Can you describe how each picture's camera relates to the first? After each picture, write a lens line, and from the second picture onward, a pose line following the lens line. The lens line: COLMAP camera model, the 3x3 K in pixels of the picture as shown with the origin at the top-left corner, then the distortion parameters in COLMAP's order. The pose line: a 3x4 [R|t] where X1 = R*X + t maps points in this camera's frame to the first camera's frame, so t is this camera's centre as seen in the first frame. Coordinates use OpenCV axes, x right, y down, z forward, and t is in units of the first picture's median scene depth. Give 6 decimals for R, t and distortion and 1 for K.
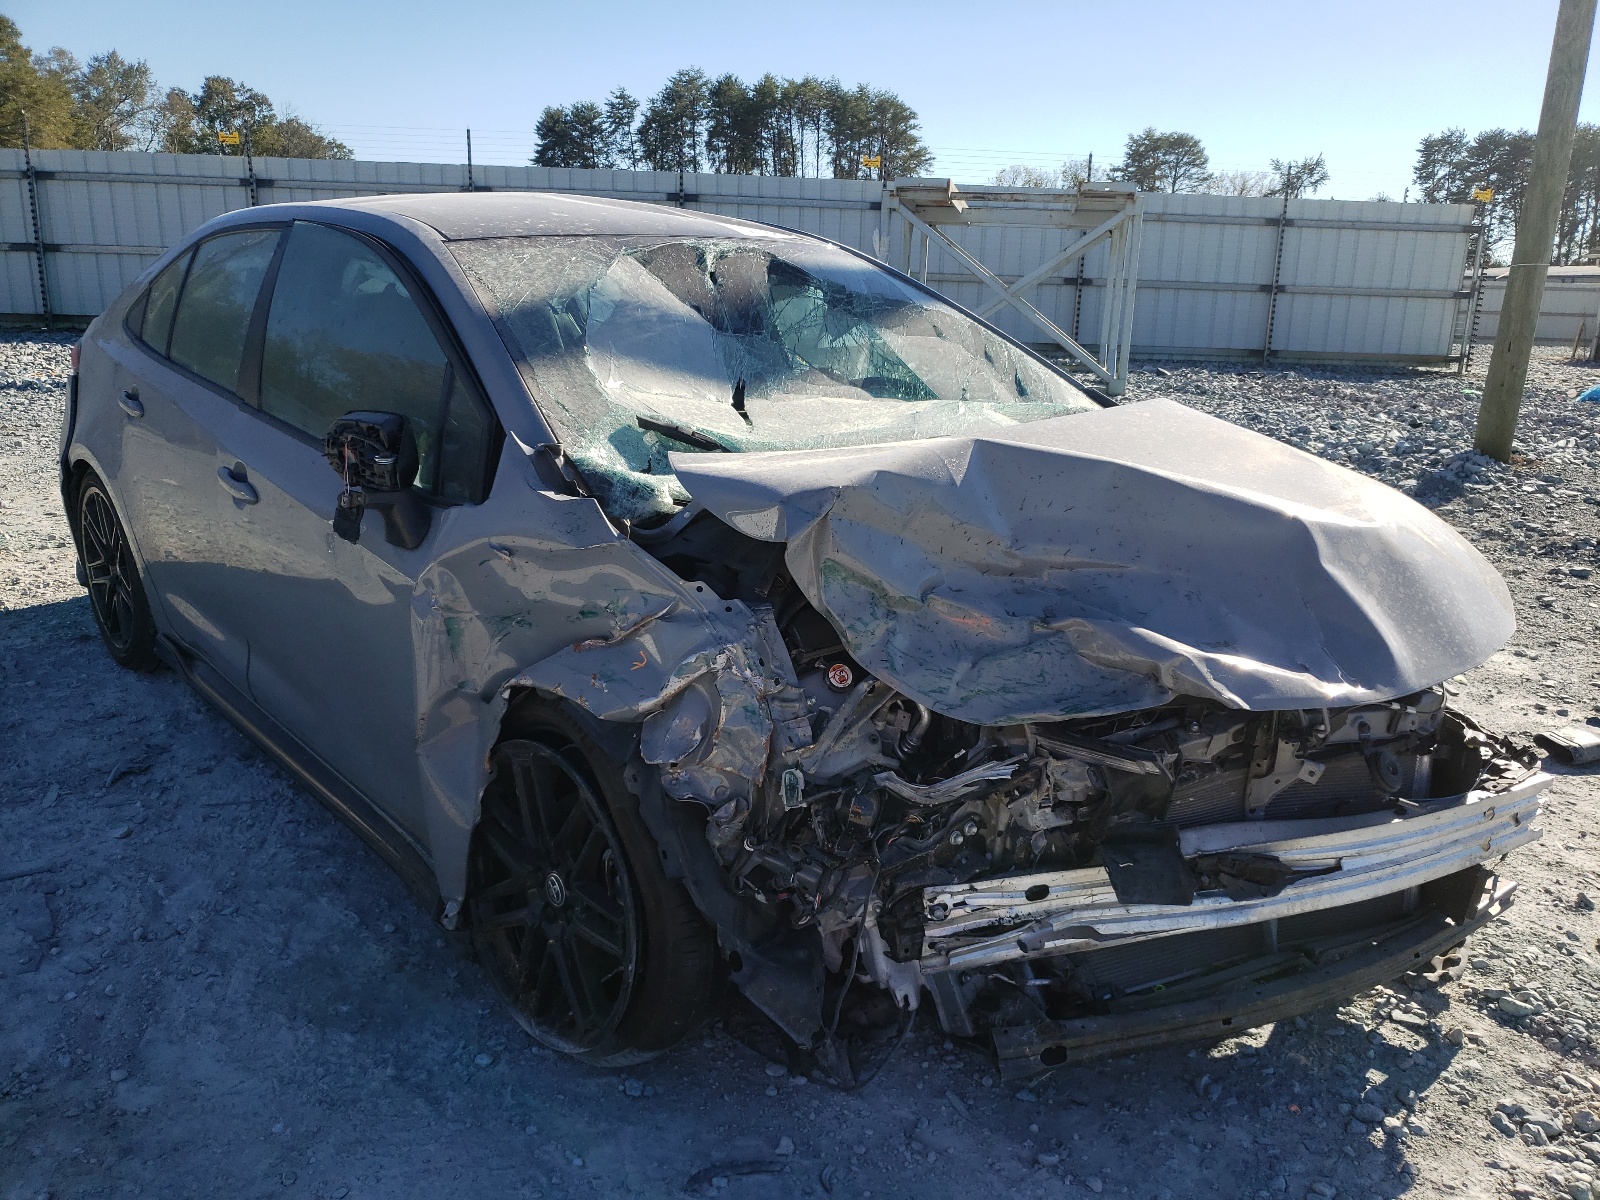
lens RADIAL K [[1208.7, 0, 800.0], [0, 1208.7, 600.0], [0, 0, 1]] dist [0.036893, -0.050644]
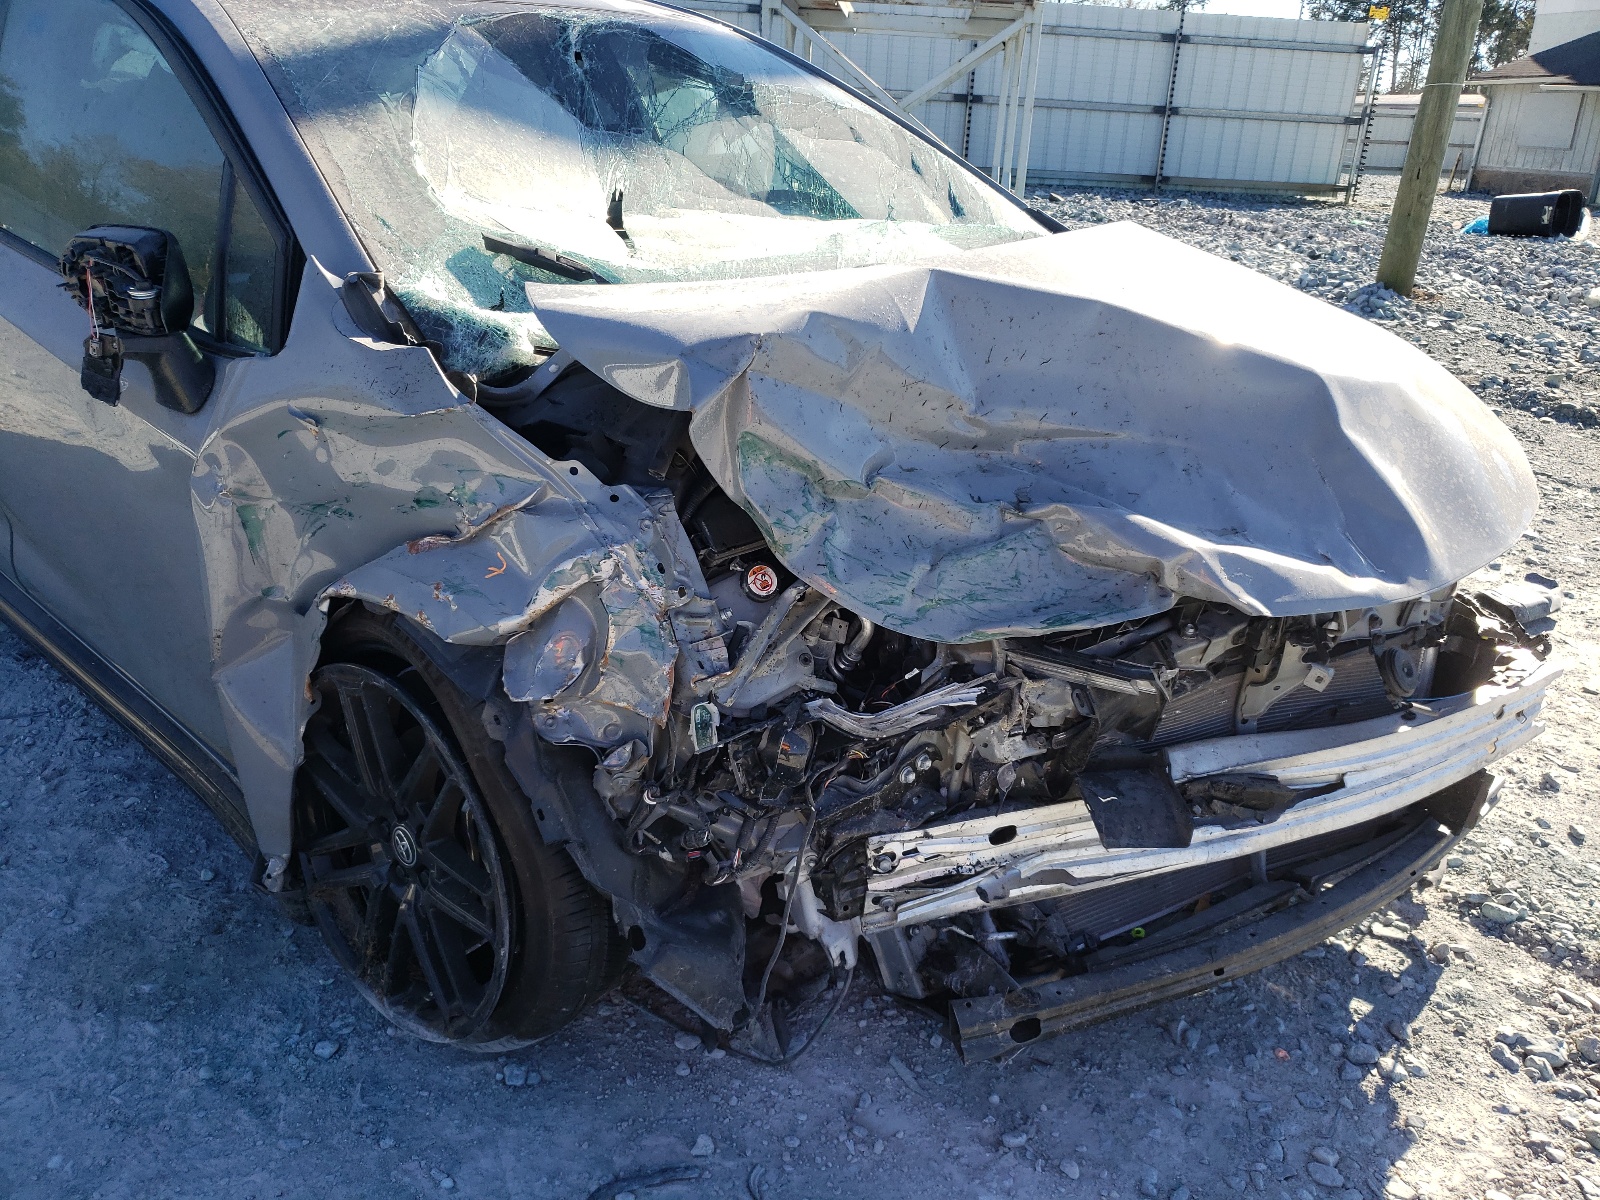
lens RADIAL K [[1220.3, 0, 818.6], [0, 1220.3, 595.8], [0, 0, 1]] dist [0.005023, 0.009418]
pose [[0.993655, -0.023047, 0.110085, -0.016030], [0.008474, 0.991338, 0.131061, -0.028305], [-0.112152, -0.129296, 0.985243, 0.204119]]
